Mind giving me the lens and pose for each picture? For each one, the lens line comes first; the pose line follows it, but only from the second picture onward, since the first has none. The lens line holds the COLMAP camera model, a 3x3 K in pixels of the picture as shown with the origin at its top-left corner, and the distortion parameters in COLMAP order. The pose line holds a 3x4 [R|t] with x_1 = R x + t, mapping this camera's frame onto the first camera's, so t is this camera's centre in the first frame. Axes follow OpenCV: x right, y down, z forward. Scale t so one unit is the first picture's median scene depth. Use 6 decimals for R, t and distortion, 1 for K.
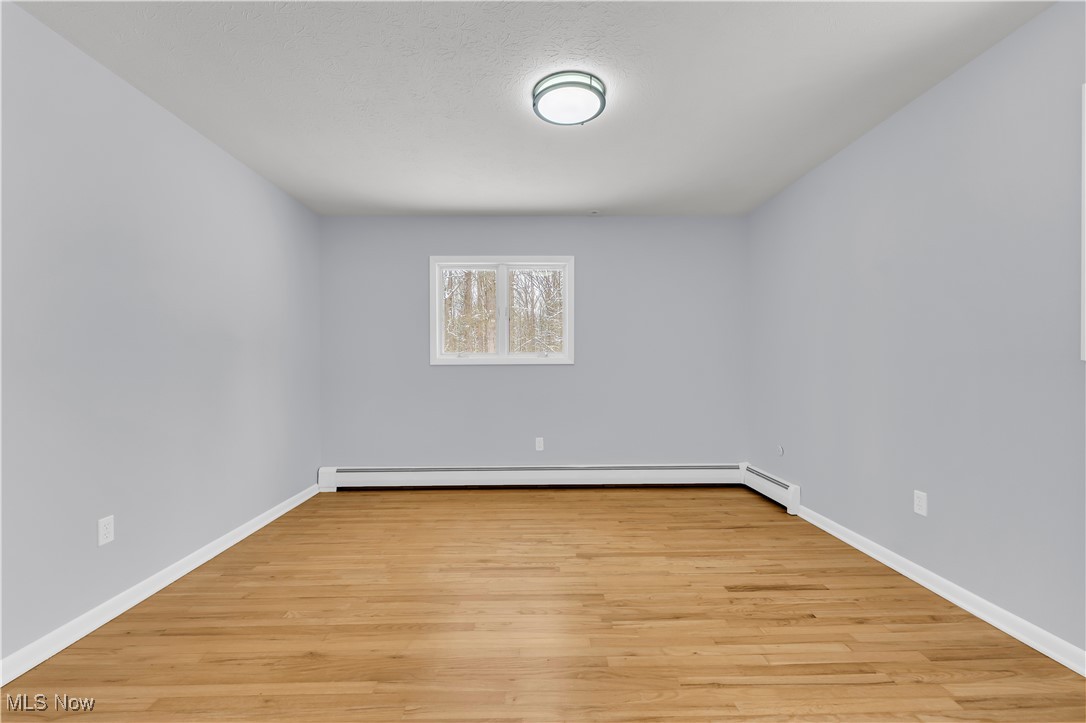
lens RADIAL K [[439.3, 0, 538.3], [0, 439.3, 367.6], [0, 0, 1]] dist [0.000003, -0.000428]
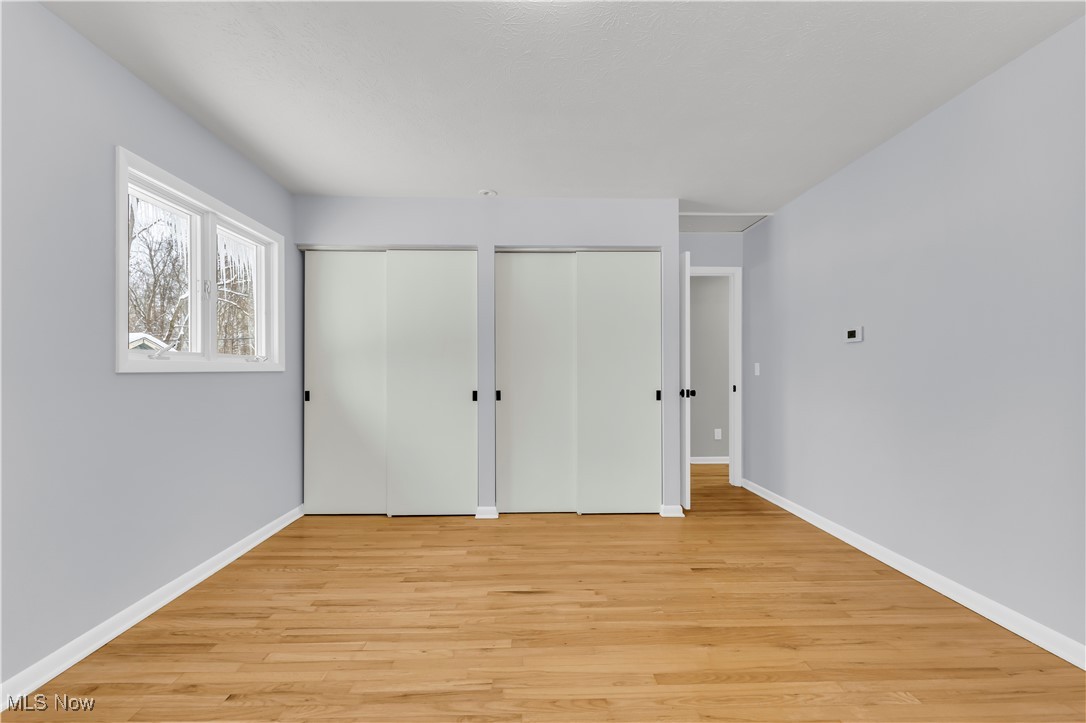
lens RADIAL K [[439.3, 0, 538.3], [0, 439.3, 367.6], [0, 0, 1]] dist [0.000003, -0.000428]
pose [[-0.999916, 0.007360, -0.010670, 0.094006], [0.007346, 0.999972, 0.001375, -0.018555], [0.010680, 0.001296, -0.999942, 2.032934]]
